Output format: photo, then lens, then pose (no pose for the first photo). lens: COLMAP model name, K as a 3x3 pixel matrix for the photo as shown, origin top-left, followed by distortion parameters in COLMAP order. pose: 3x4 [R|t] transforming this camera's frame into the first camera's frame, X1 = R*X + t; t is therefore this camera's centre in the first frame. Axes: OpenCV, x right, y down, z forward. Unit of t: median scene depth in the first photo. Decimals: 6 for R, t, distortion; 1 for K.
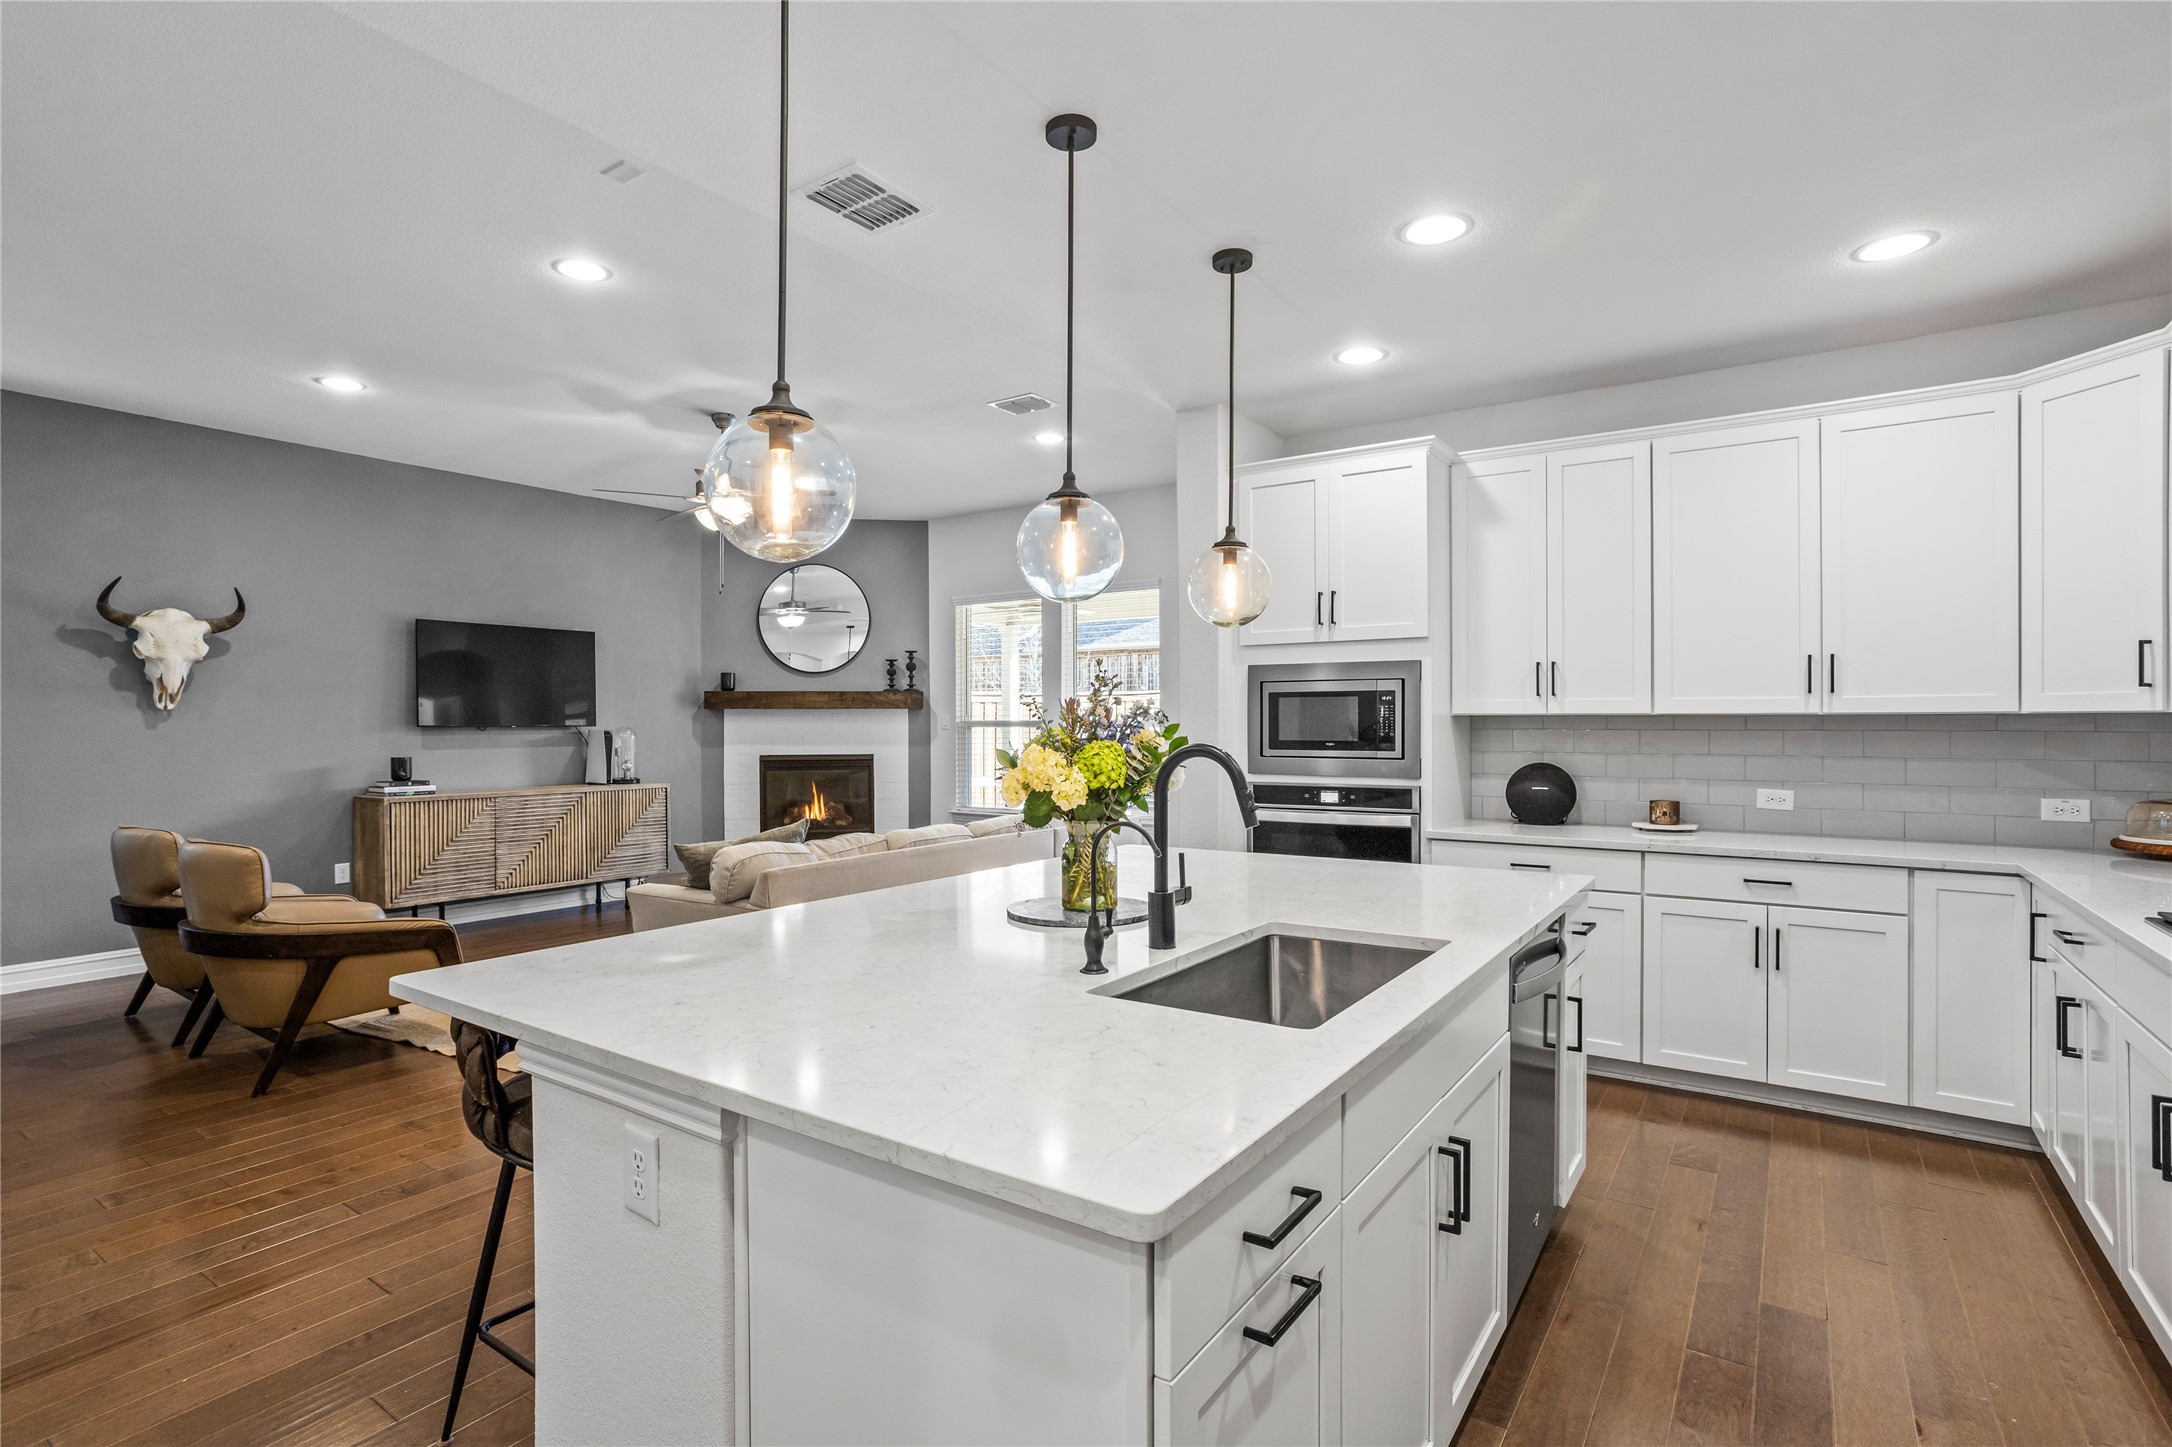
lens RADIAL K [[1057.9, 0, 1076.1], [0, 1057.9, 719.0], [0, 0, 1]] dist [-0.047581, 0.030687]
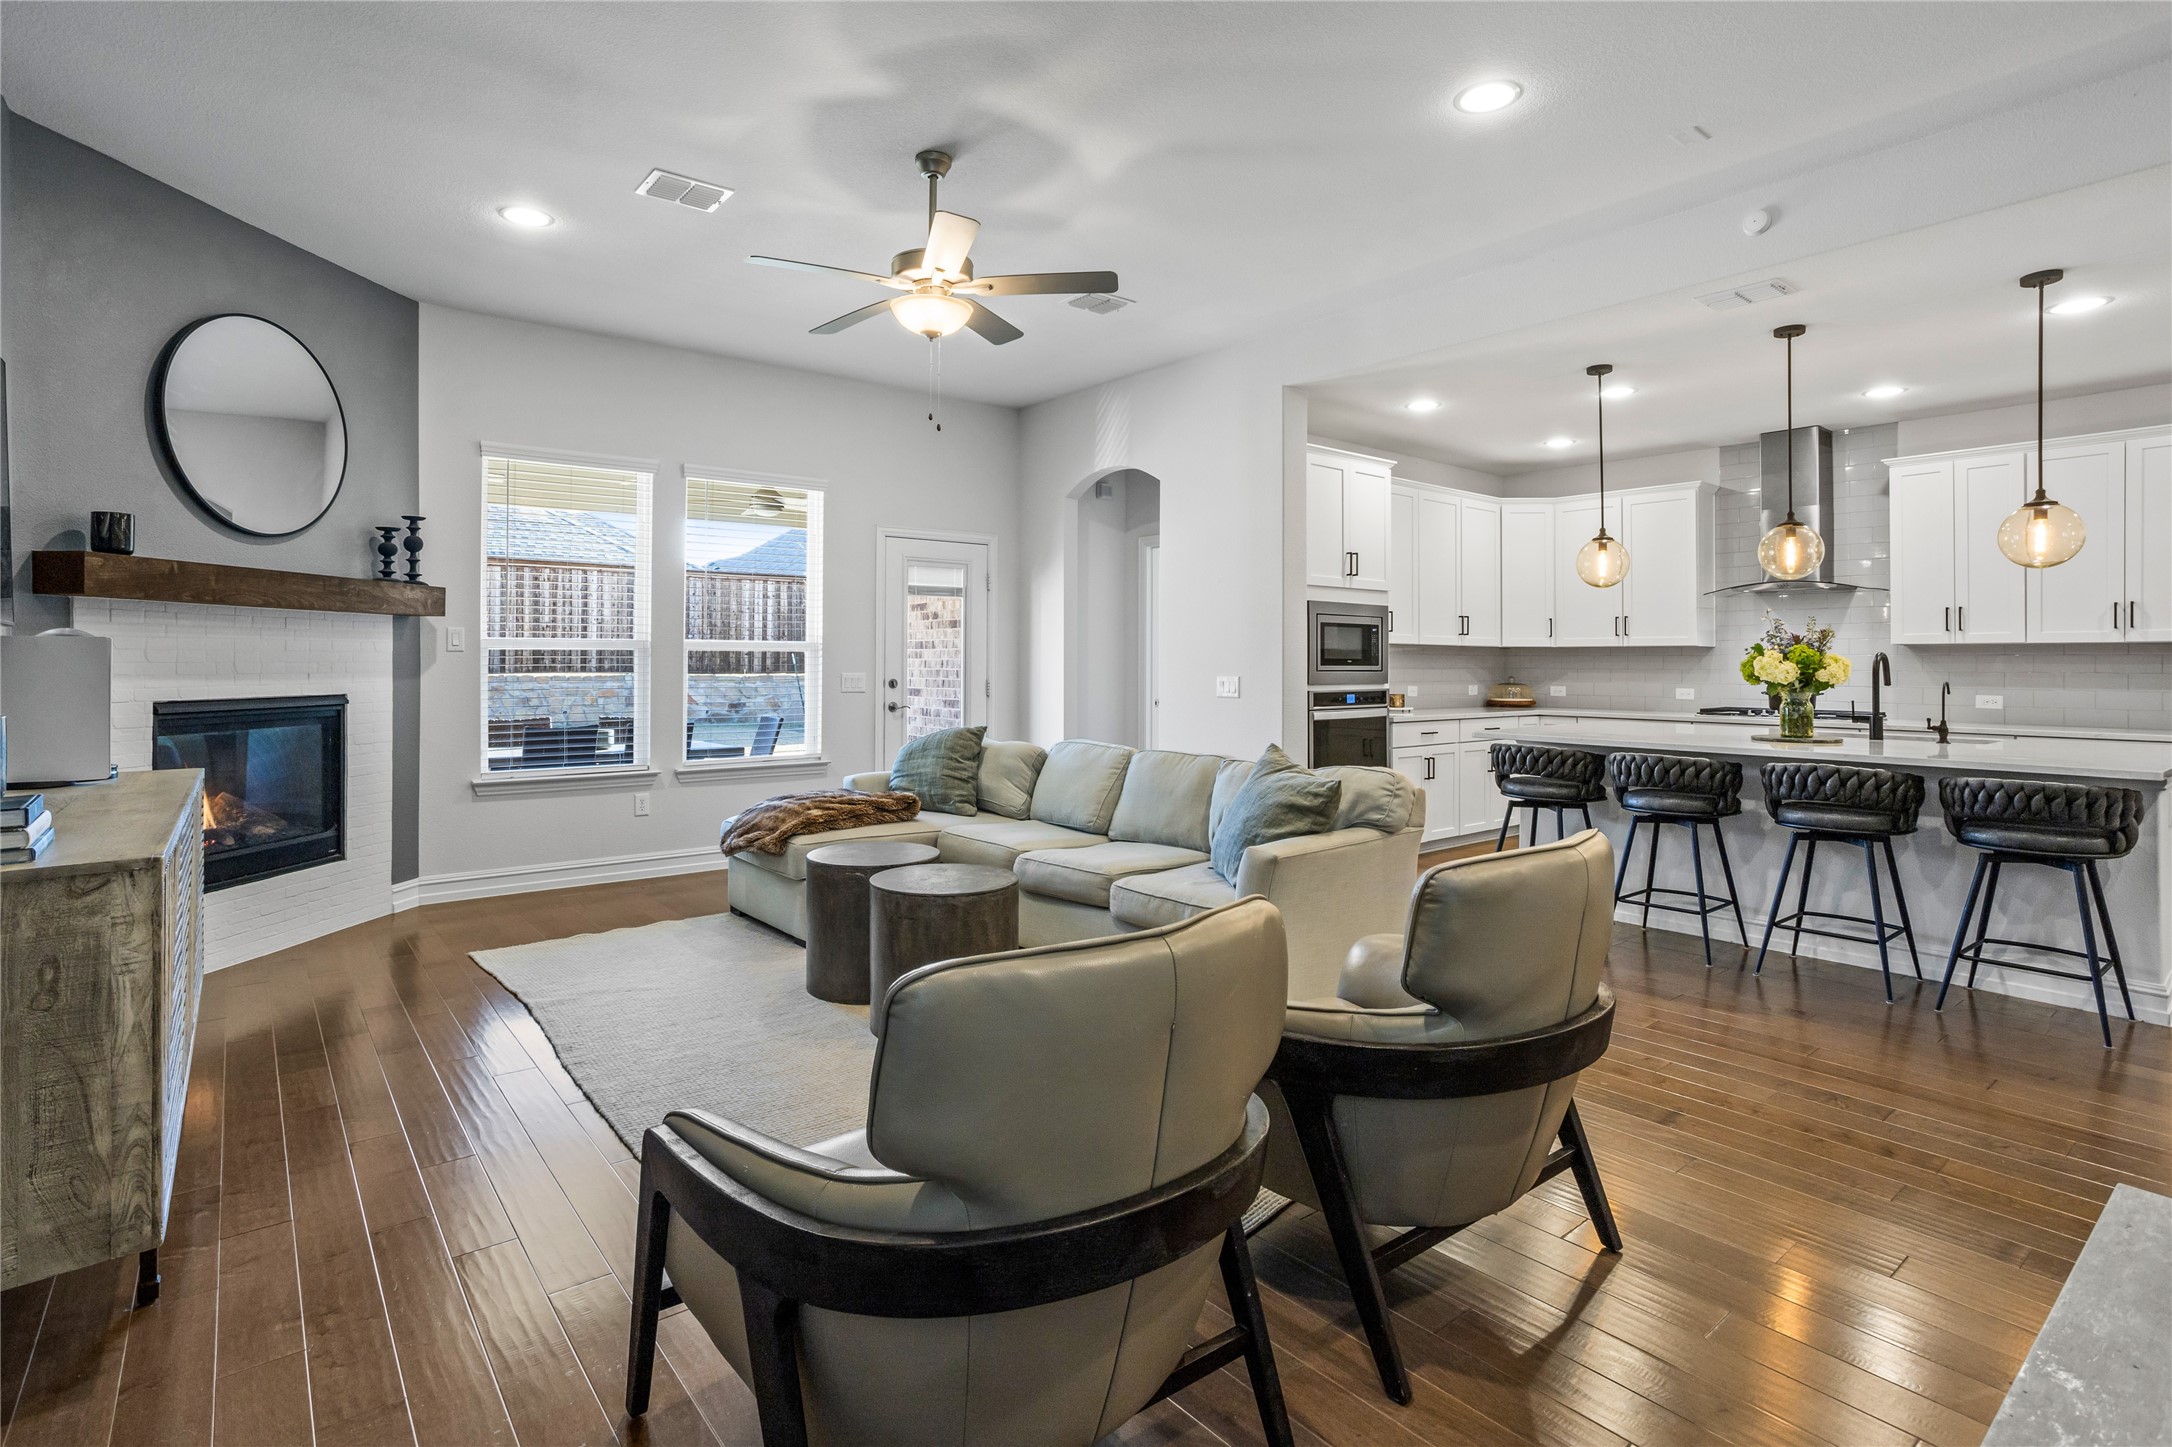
lens RADIAL K [[1057.9, 0, 1100.3], [0, 1057.9, 652.5], [0, 0, 1]] dist [-0.047581, 0.030687]
pose [[0.283670, 0.012950, 0.958835, -1.181670], [-0.006362, 0.999912, -0.011622, 0.030054], [-0.958901, -0.002803, 0.283727, 0.913618]]
